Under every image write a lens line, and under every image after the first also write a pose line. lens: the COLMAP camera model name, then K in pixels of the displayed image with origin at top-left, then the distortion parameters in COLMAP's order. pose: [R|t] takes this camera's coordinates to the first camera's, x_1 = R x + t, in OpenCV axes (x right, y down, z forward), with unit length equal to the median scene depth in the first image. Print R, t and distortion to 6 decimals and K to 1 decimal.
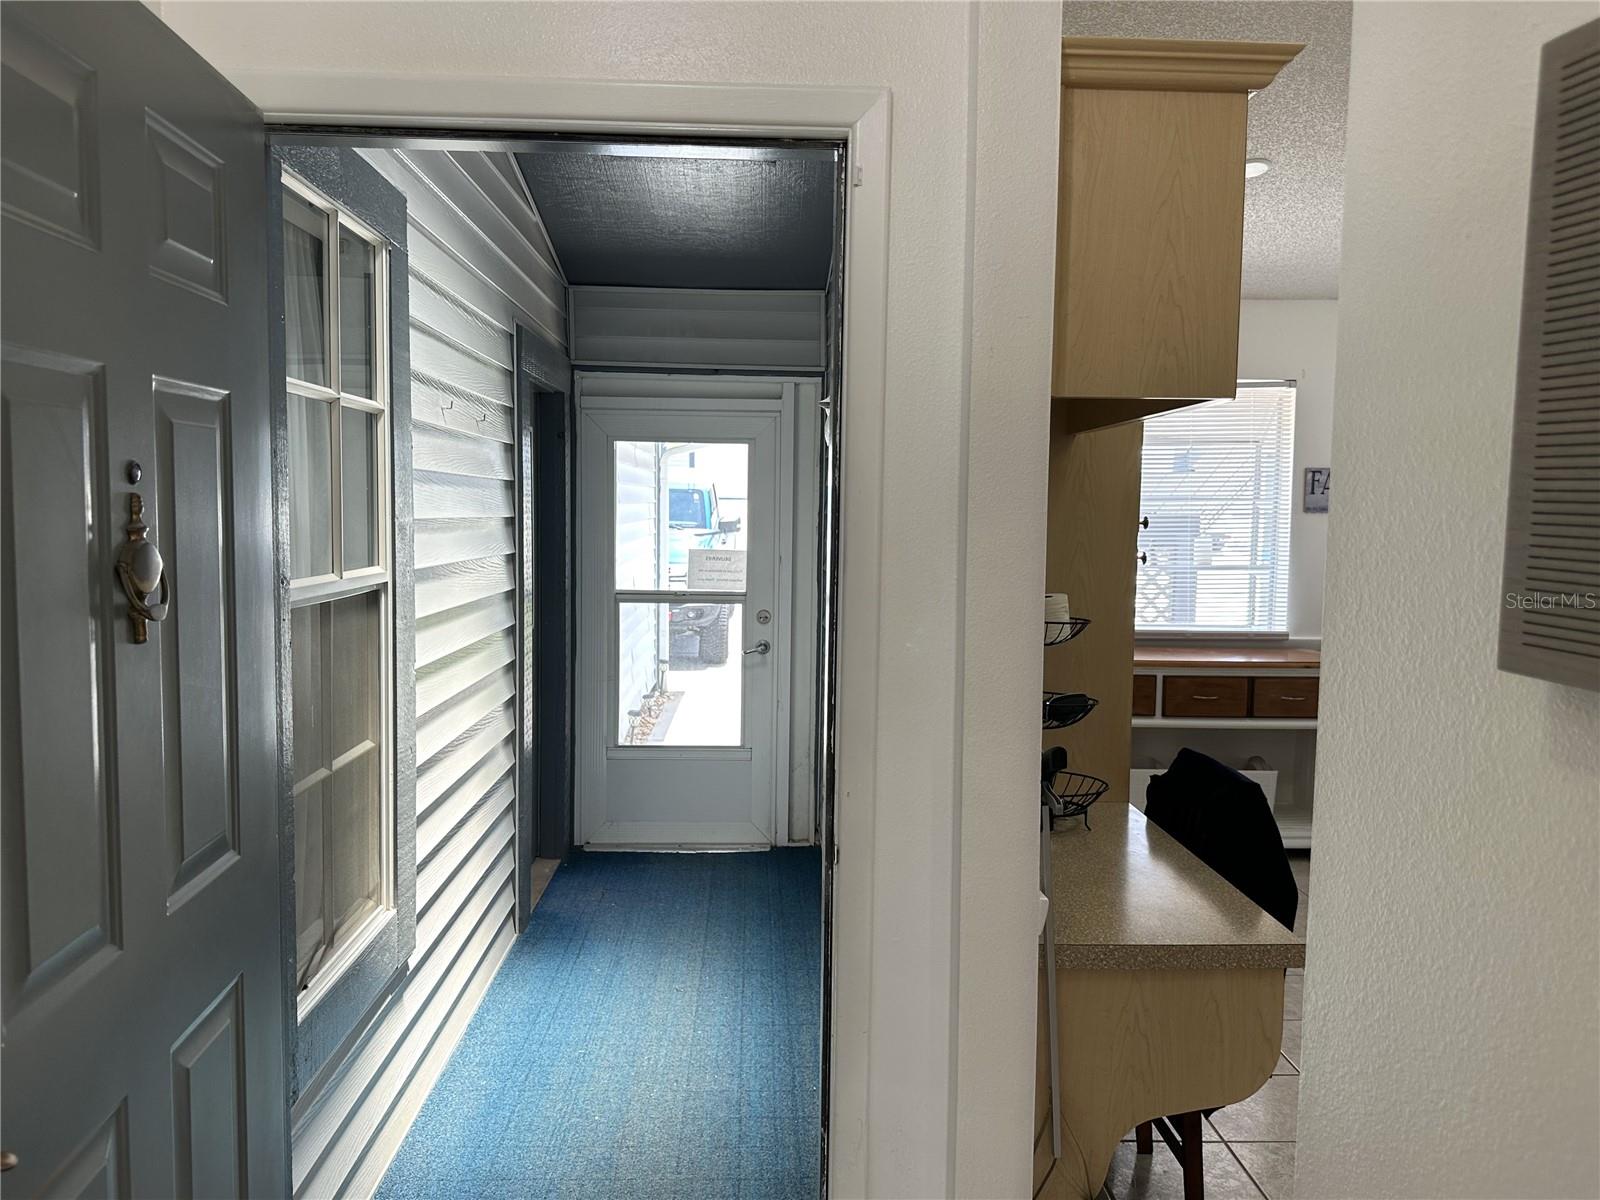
lens RADIAL K [[1191.1, 0, 795.2], [0, 1191.1, 595.1], [0, 0, 1]] dist [0.157502, -0.224240]
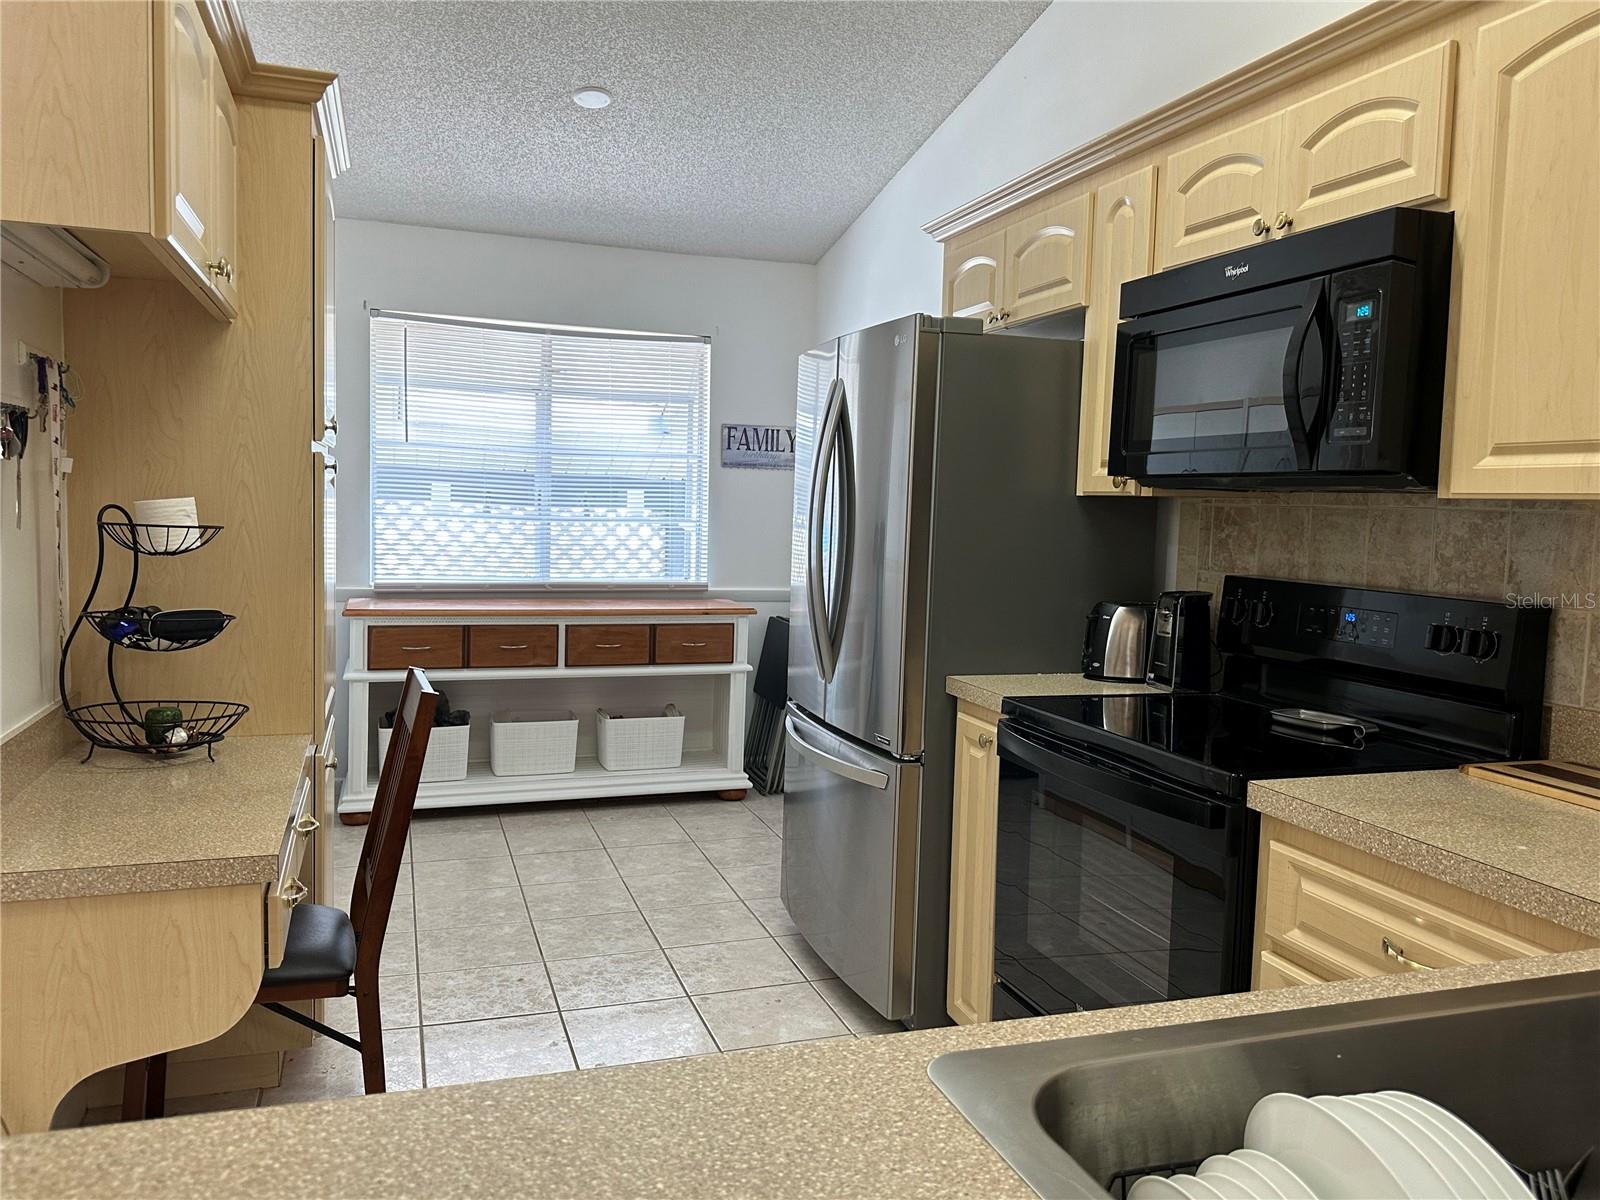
lens RADIAL K [[1191.1, 0, 795.2], [0, 1191.1, 595.1], [0, 0, 1]] dist [0.157502, -0.224240]
pose [[0.959105, -0.007286, 0.282957, 0.207746], [0.004989, 0.999949, 0.008837, 0.034742], [-0.283007, -0.007064, 0.959092, 0.011705]]
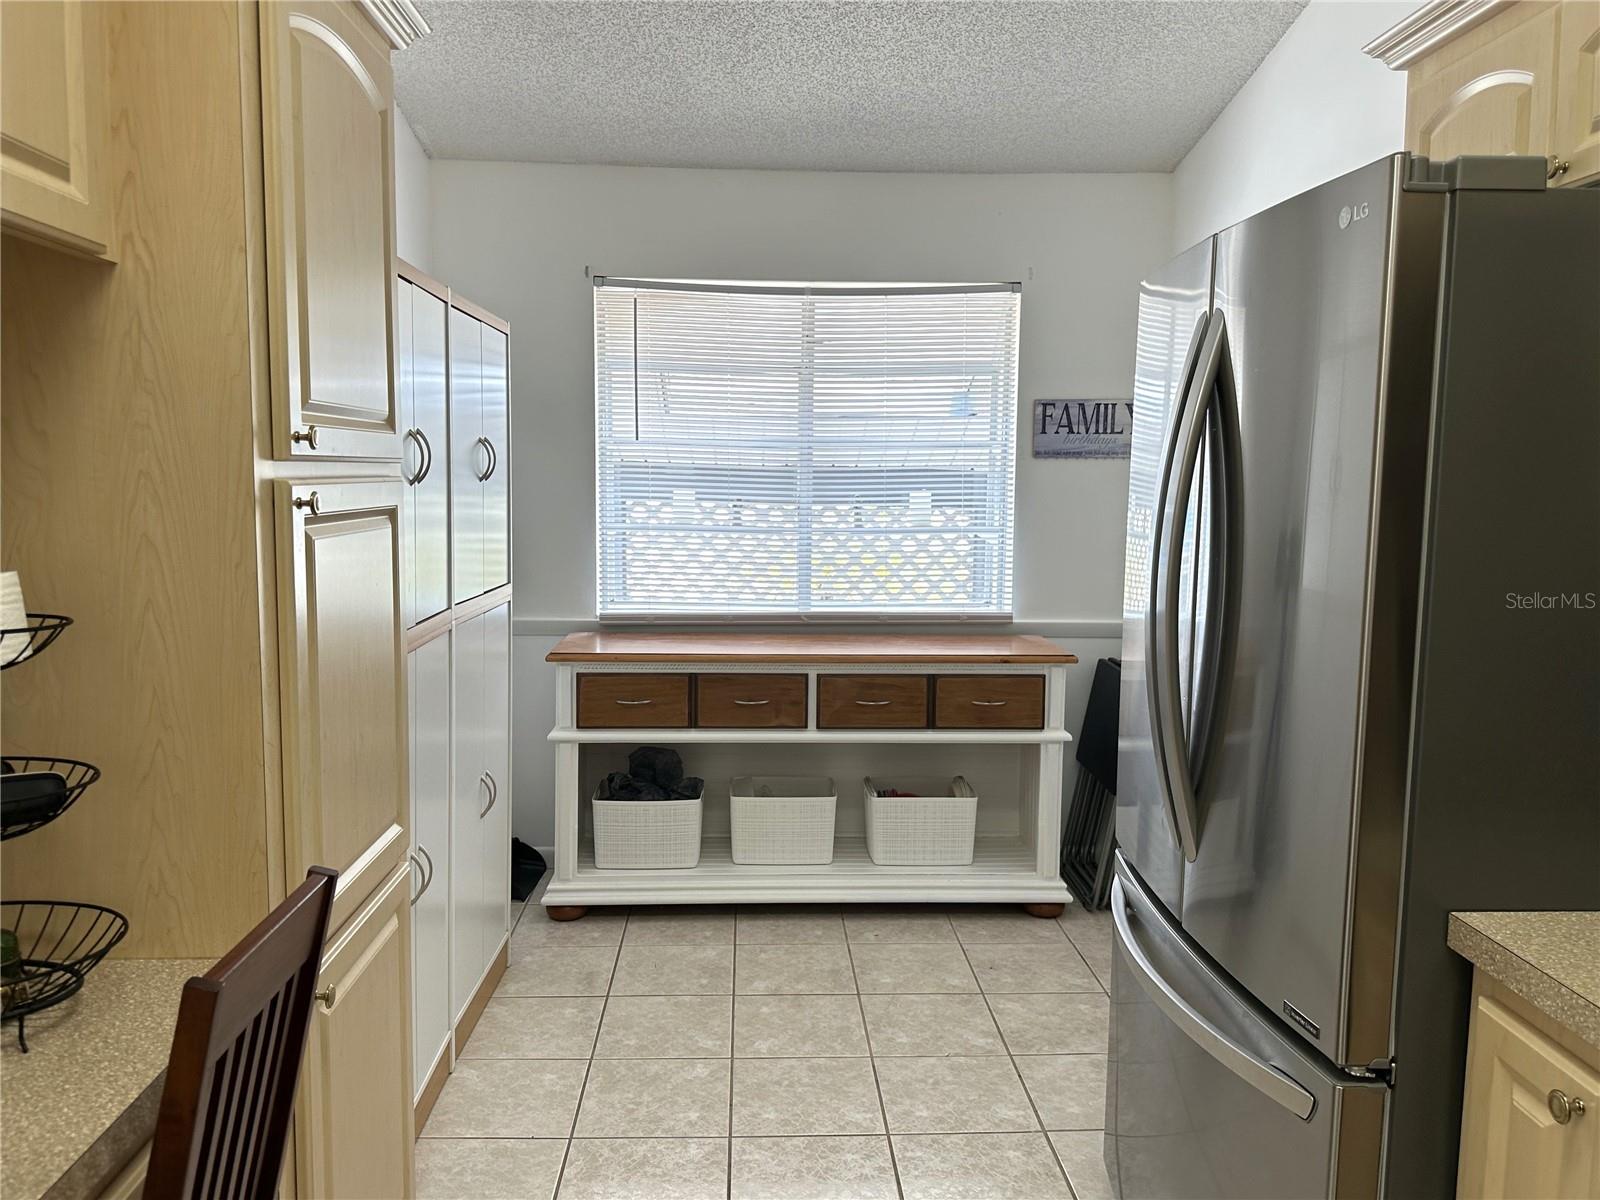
lens RADIAL K [[1191.1, 0, 795.2], [0, 1191.1, 595.1], [0, 0, 1]] dist [0.157502, -0.224240]
pose [[0.999981, -0.004473, 0.004315, 0.287385], [0.004364, 0.999683, 0.024809, -0.000739], [-0.004425, -0.024790, 0.999683, 0.261050]]
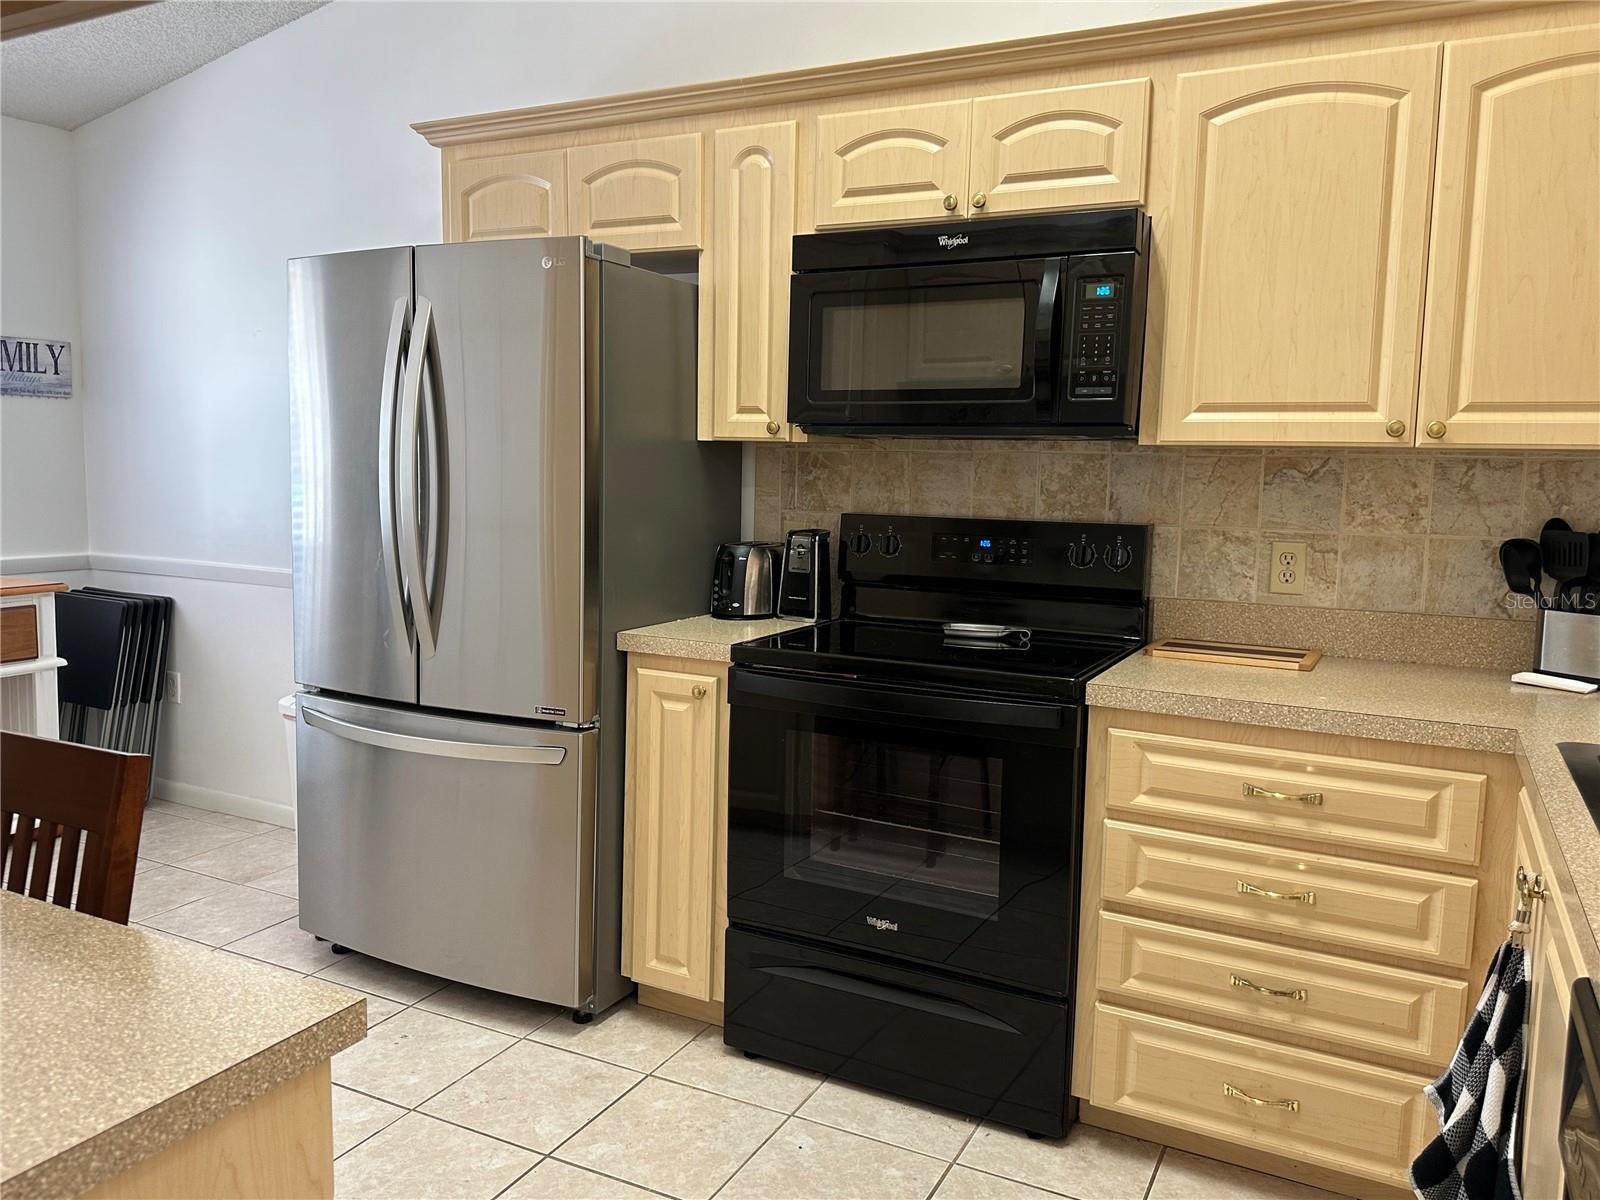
lens RADIAL K [[1191.1, 0, 795.2], [0, 1191.1, 595.1], [0, 0, 1]] dist [0.157502, -0.224240]
pose [[0.495148, -0.098548, 0.863201, 0.018379], [0.051862, 0.995127, 0.083860, 0.021167], [-0.867259, 0.003244, 0.497847, 0.198783]]
